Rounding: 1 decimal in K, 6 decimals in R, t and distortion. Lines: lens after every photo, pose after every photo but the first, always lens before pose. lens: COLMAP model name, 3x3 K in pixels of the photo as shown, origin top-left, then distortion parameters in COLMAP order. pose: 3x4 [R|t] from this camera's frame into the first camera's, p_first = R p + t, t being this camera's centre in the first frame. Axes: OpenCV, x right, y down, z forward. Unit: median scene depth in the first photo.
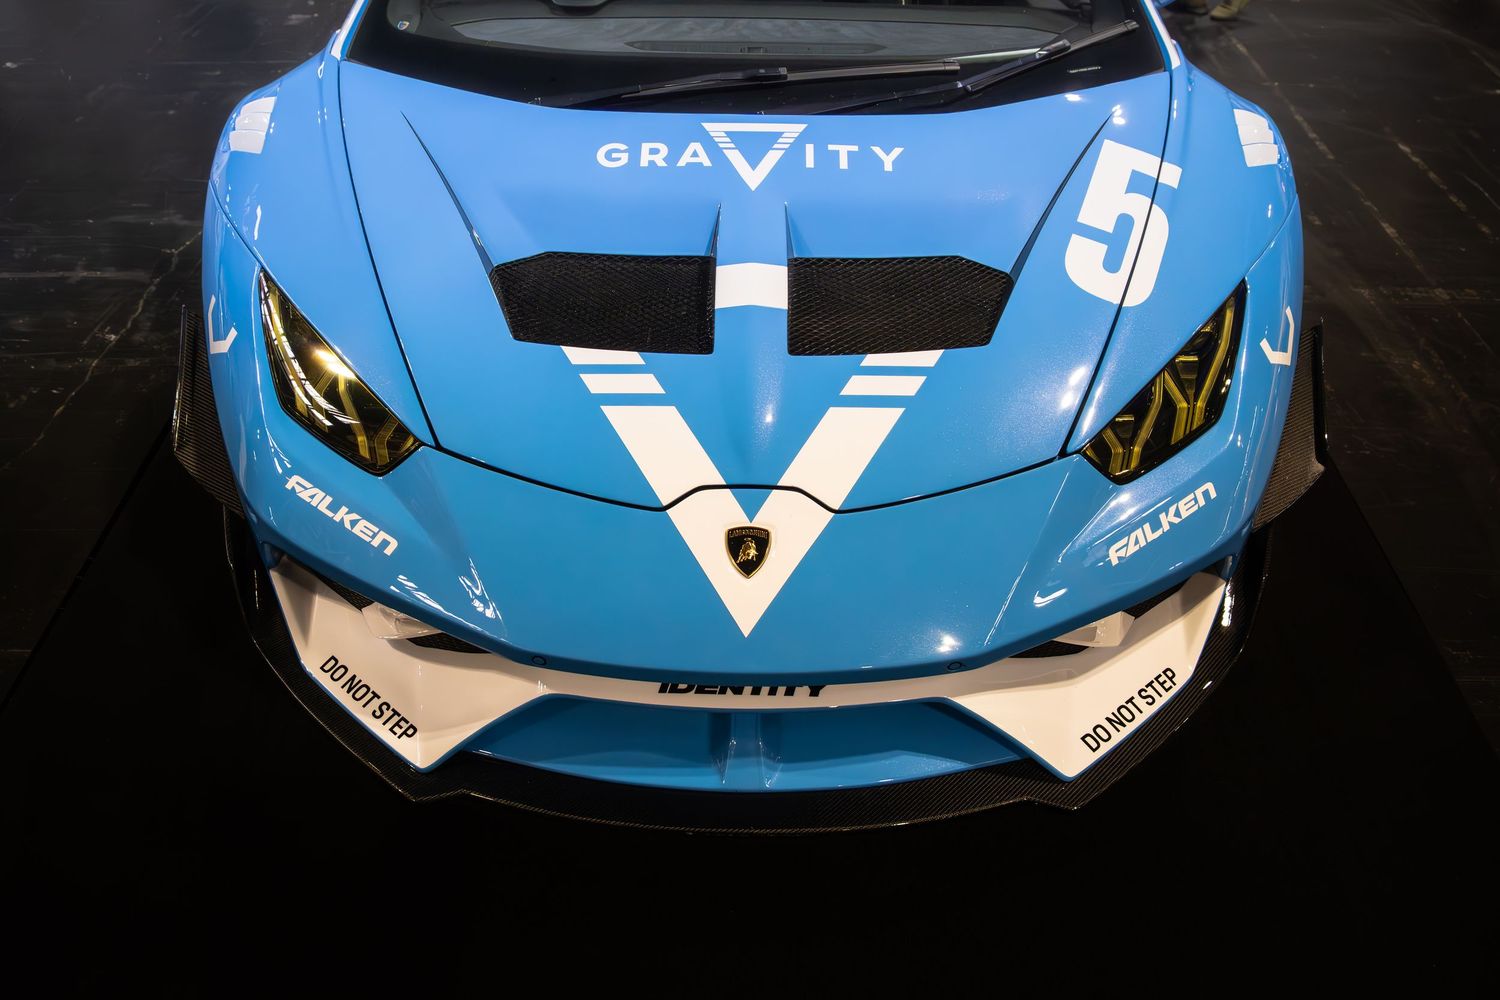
lens RADIAL K [[1194.7, 0, 750.0], [0, 1194.7, 500.0], [0, 0, 1]] dist [-0.137321, 0.000721]
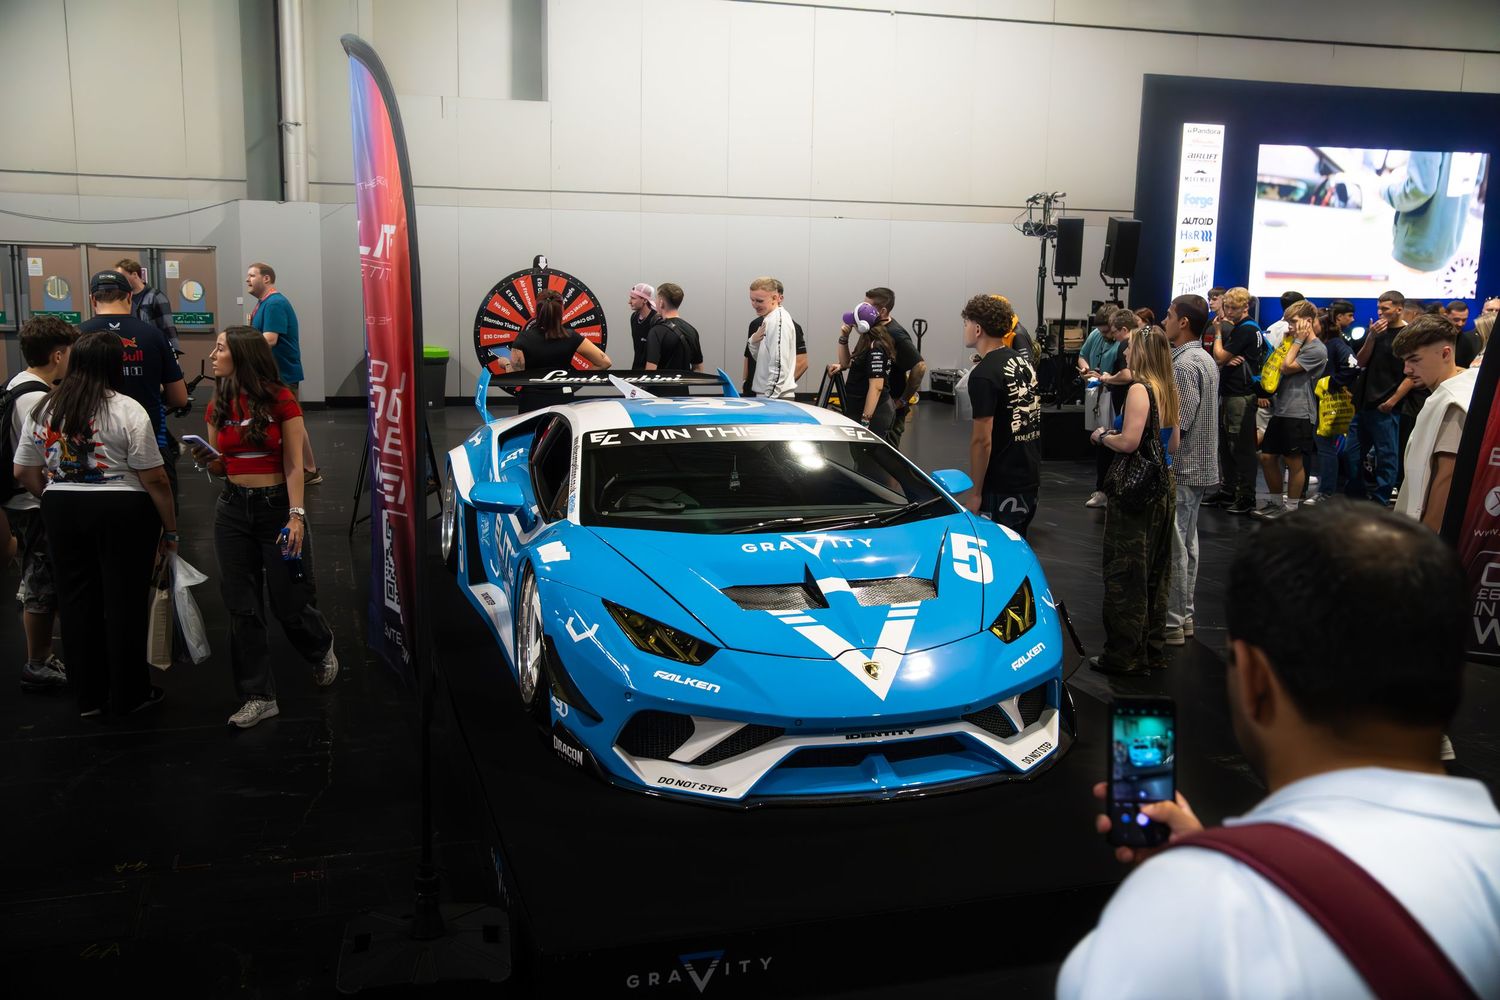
lens RADIAL K [[1400.3, 0, 750.0], [0, 1400.3, 500.0], [0, 0, 1]] dist [0.004639, 0.000781]
pose [[0.951690, -0.041167, 0.304288, -0.993020], [0.195353, 0.845729, -0.496567, 1.015191], [-0.236903, 0.532022, 0.812914, -1.276139]]
